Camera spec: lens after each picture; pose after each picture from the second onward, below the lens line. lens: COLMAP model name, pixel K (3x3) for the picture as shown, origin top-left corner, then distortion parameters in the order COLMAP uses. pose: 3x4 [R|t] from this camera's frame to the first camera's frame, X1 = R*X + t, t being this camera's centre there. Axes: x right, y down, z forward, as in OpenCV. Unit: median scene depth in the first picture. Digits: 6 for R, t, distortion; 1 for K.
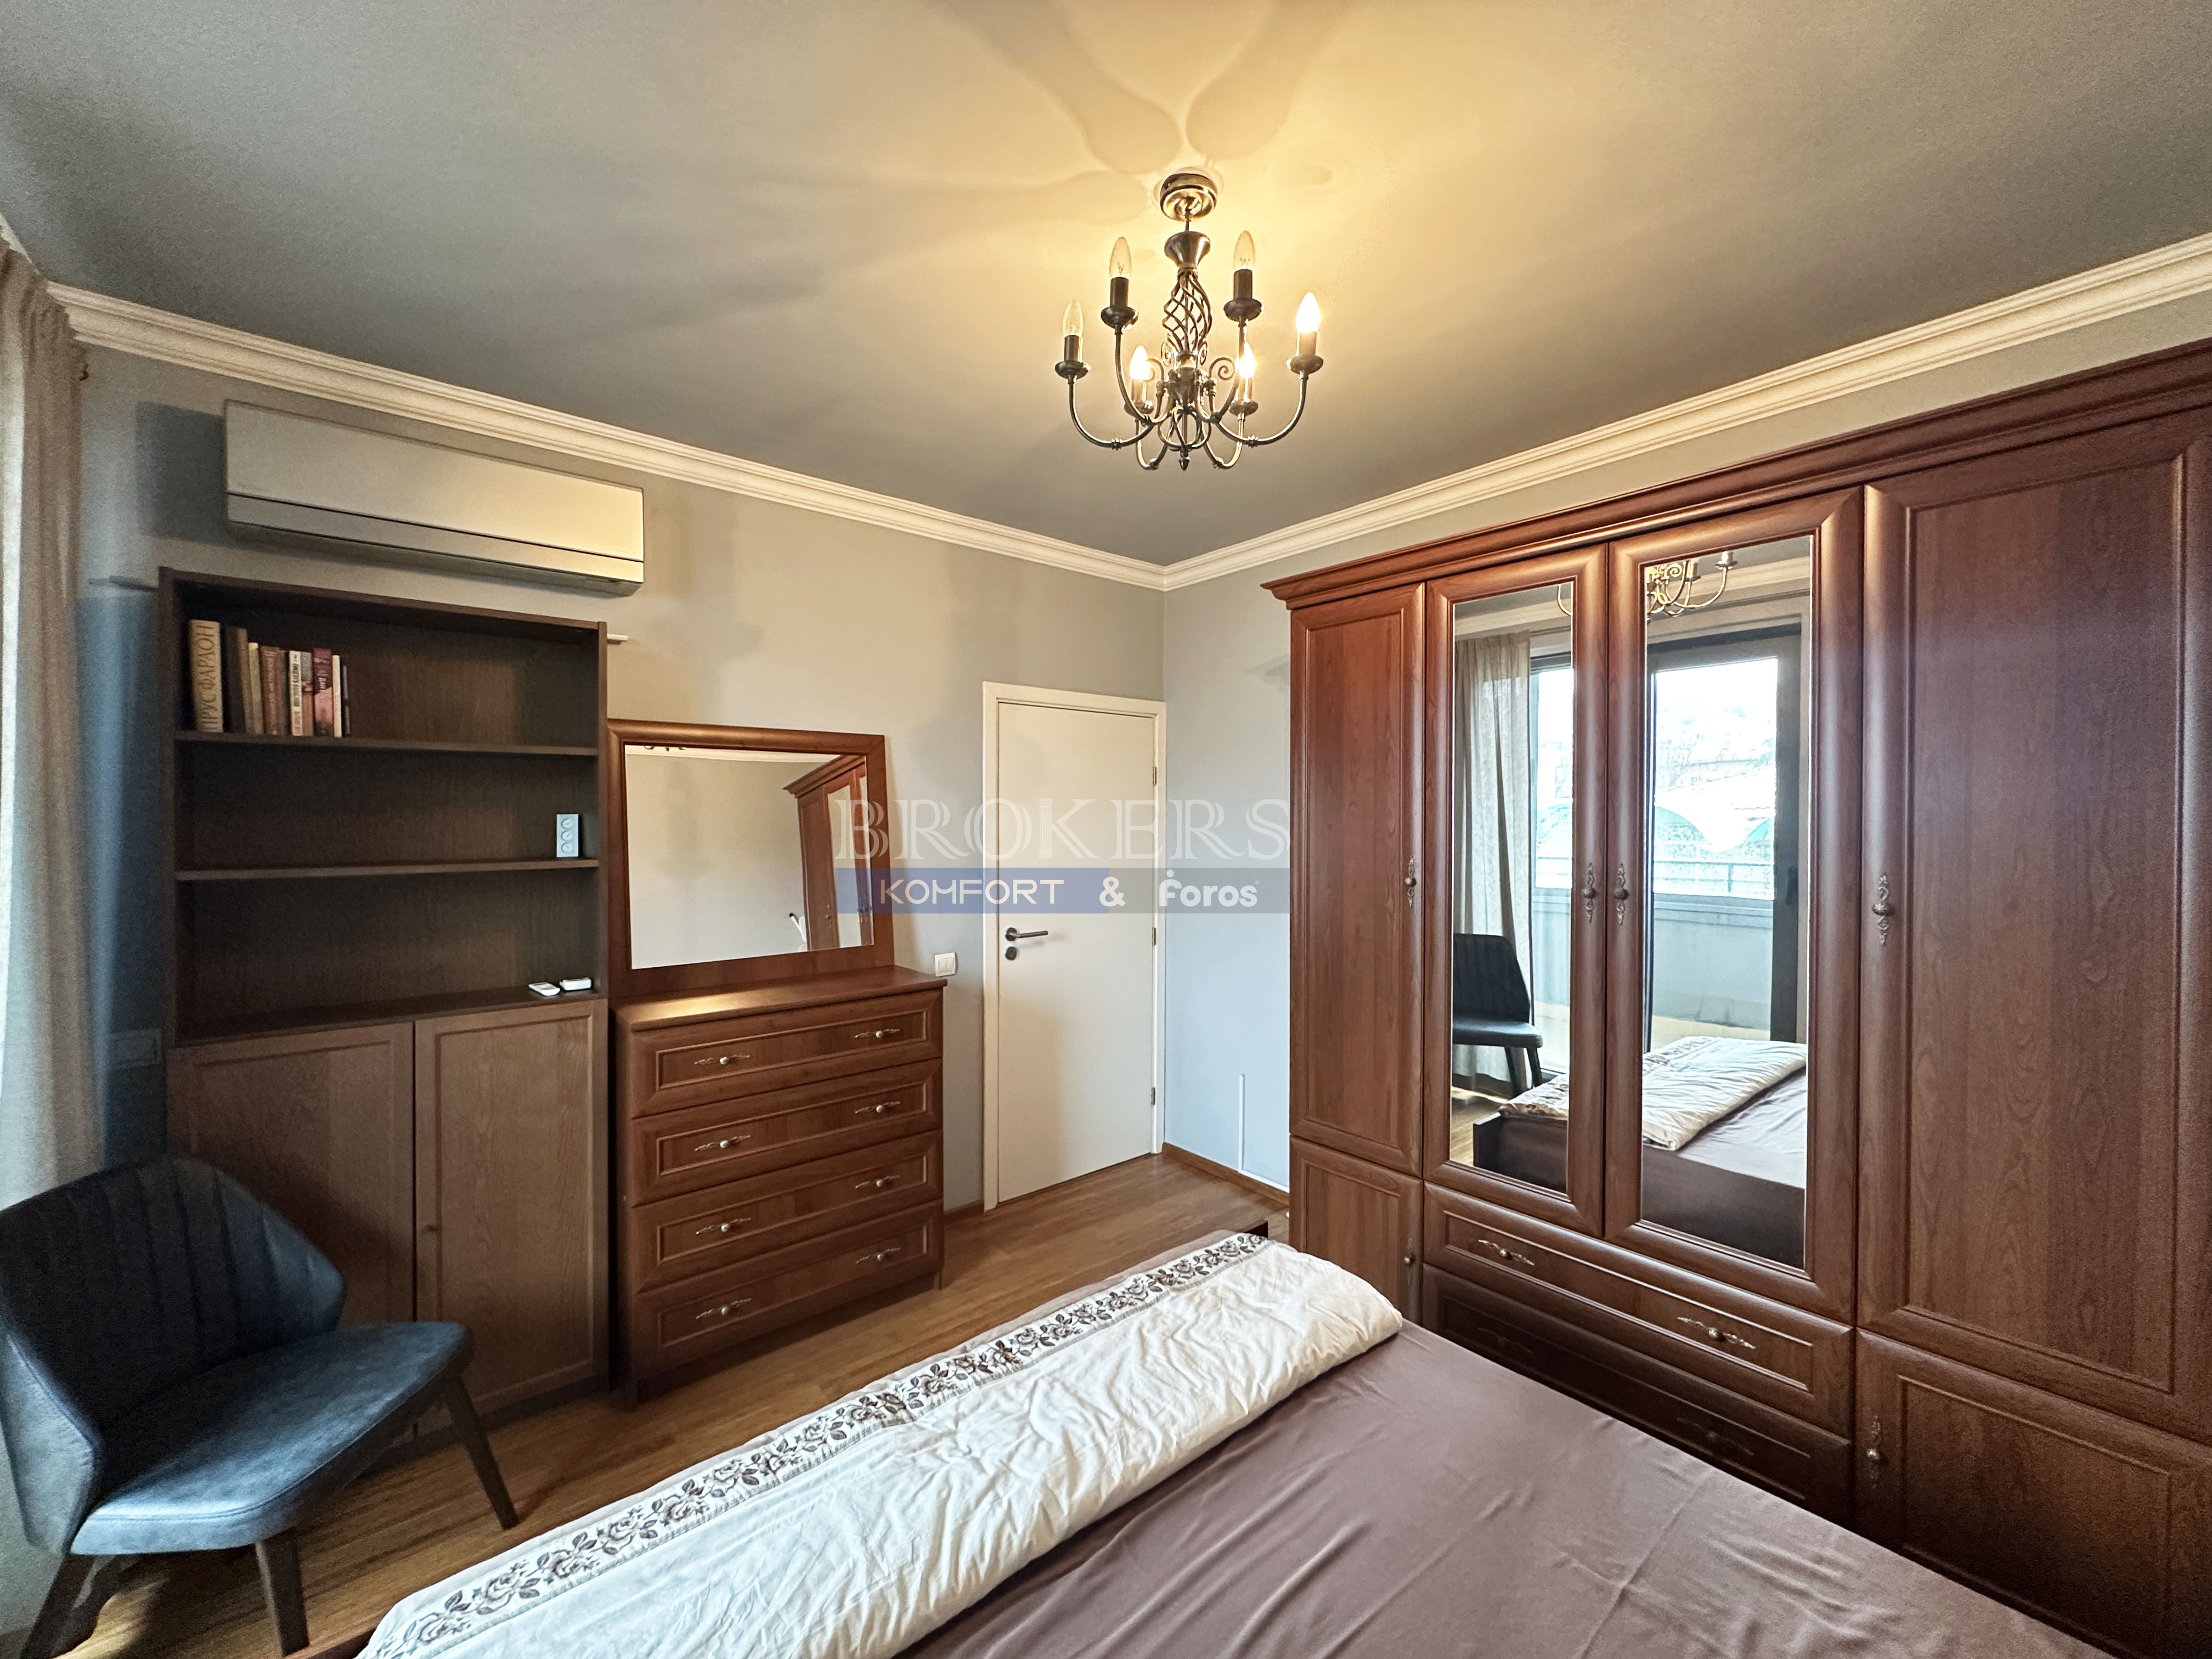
lens RADIAL K [[876.5, 0, 1101.0], [0, 876.5, 828.3], [0, 0, 1]] dist [-0.004241, 0.000072]
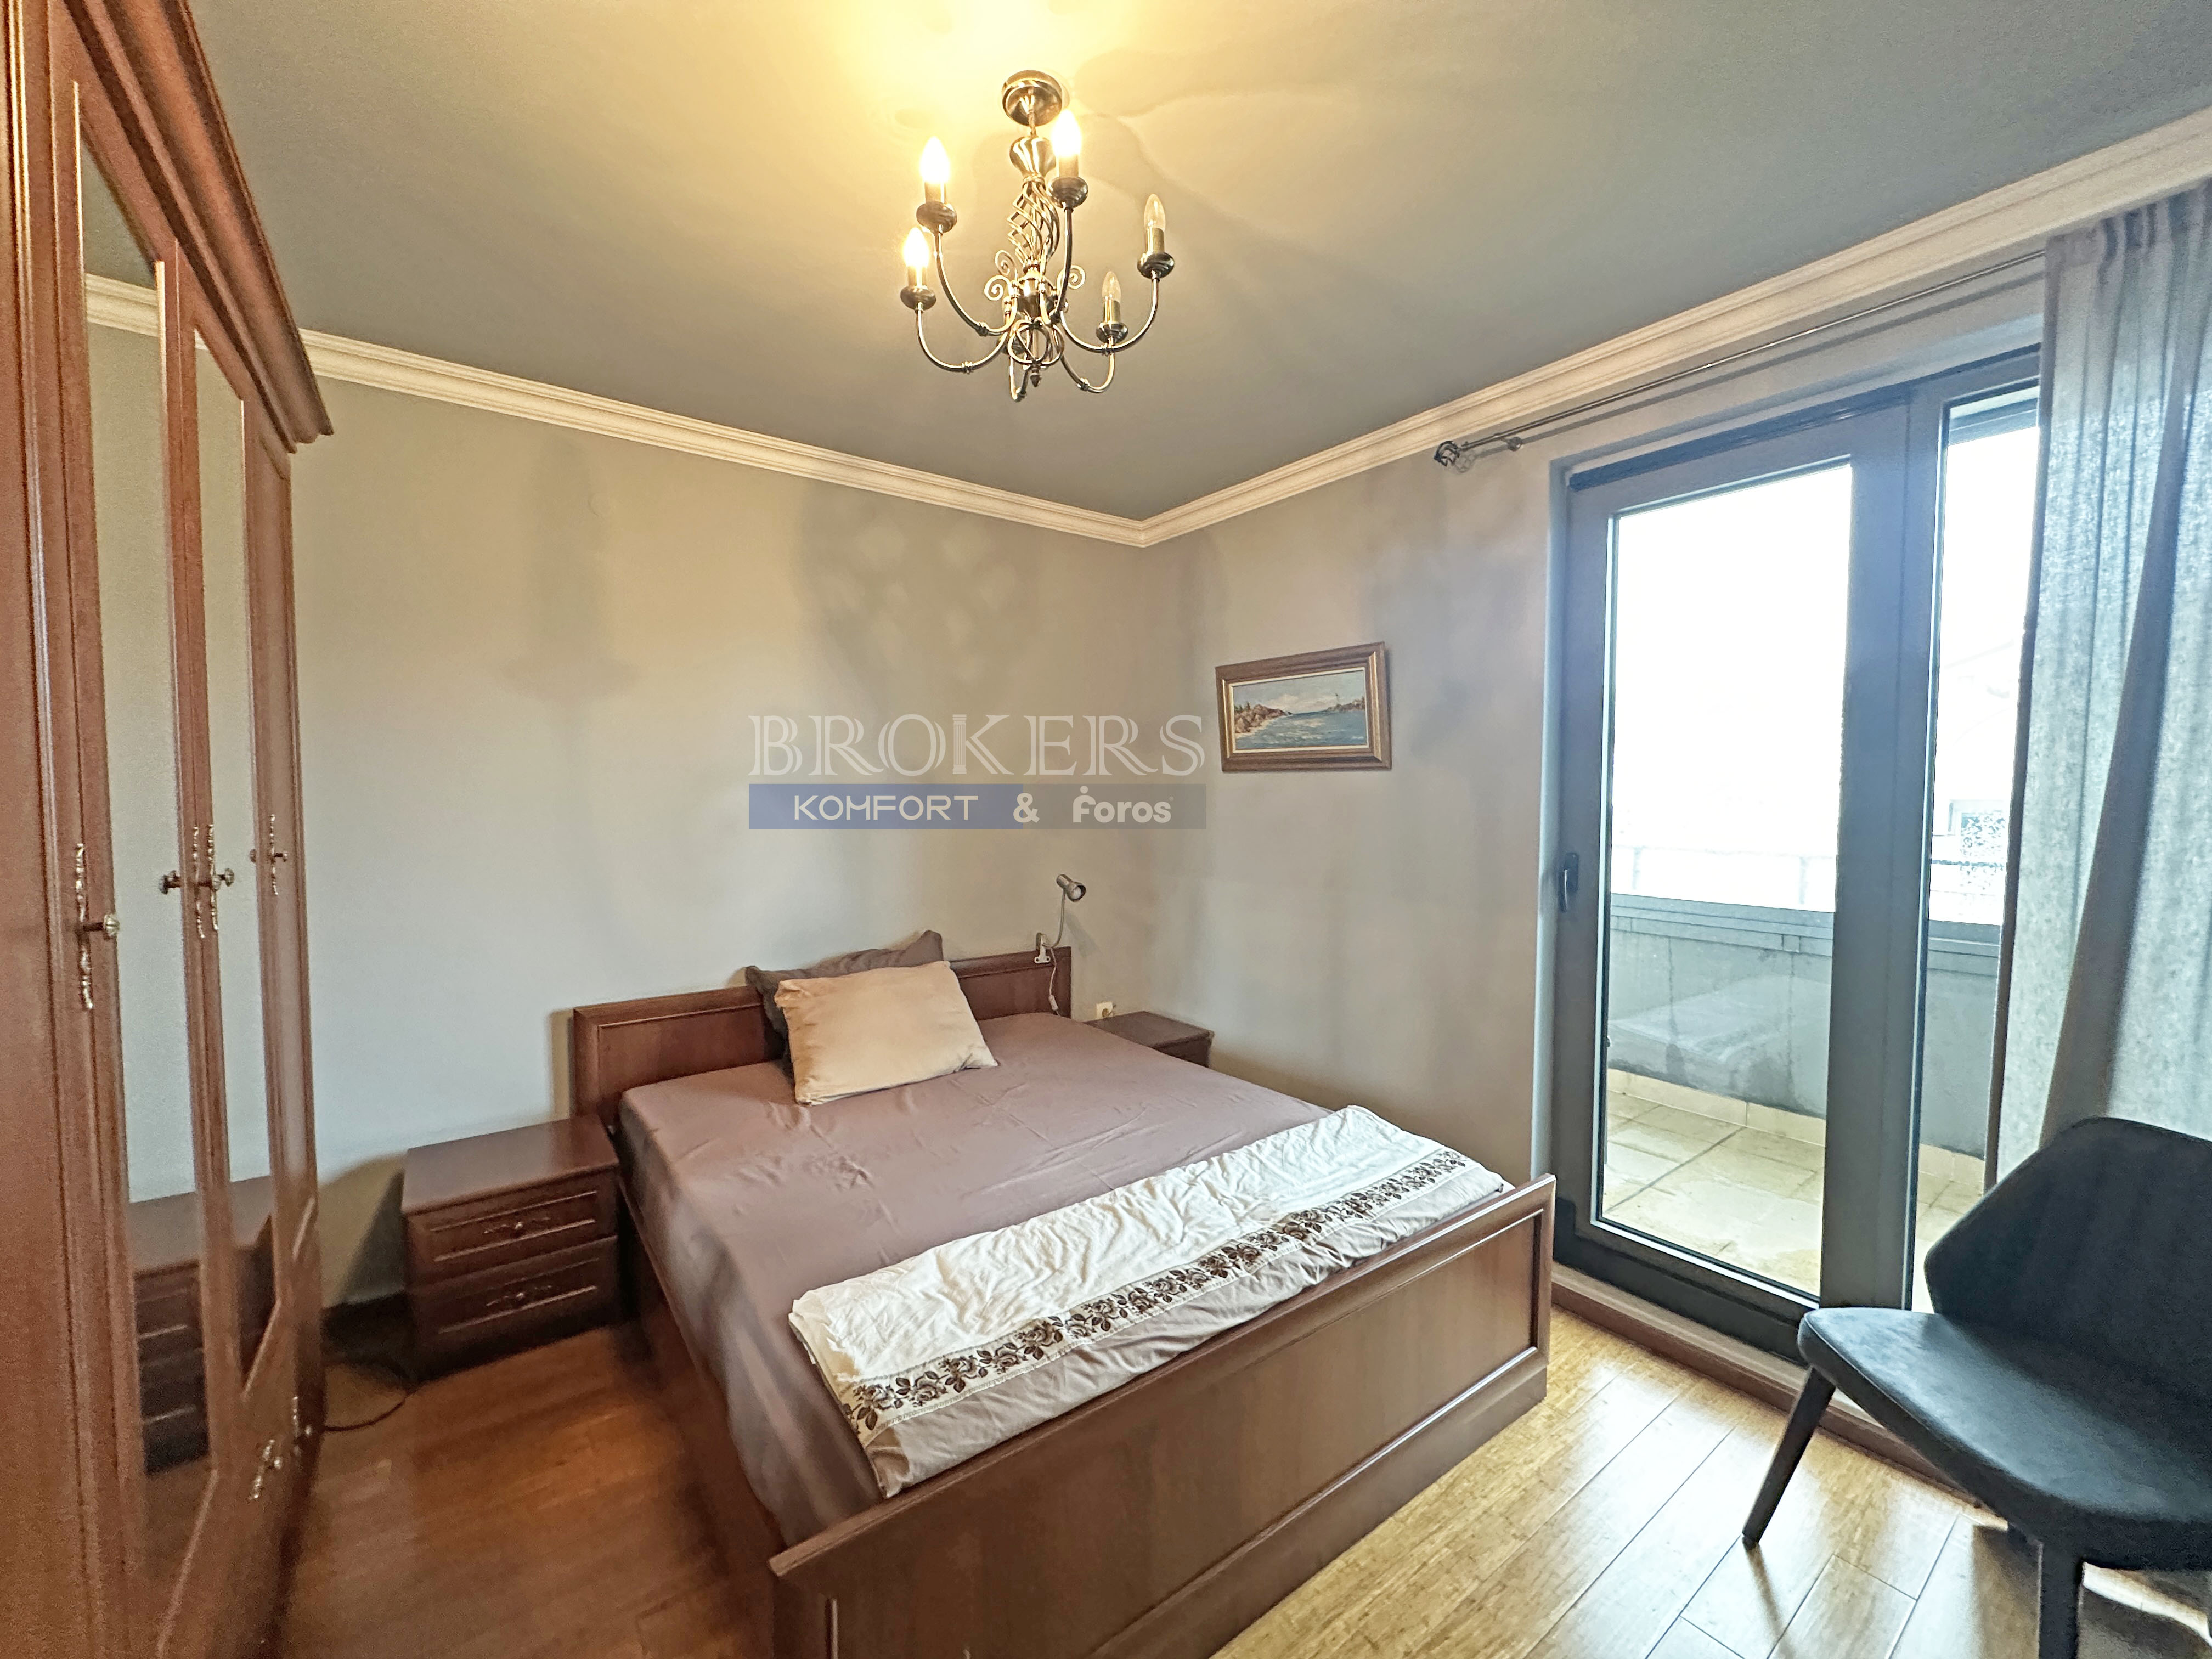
lens RADIAL K [[876.5, 0, 1101.0], [0, 876.5, 828.3], [0, 0, 1]] dist [-0.004241, 0.000072]
pose [[-0.998262, -0.002758, 0.058862, -0.032489], [0.000281, 0.998670, 0.051556, 0.020039], [-0.058926, 0.051483, -0.996934, 2.087846]]
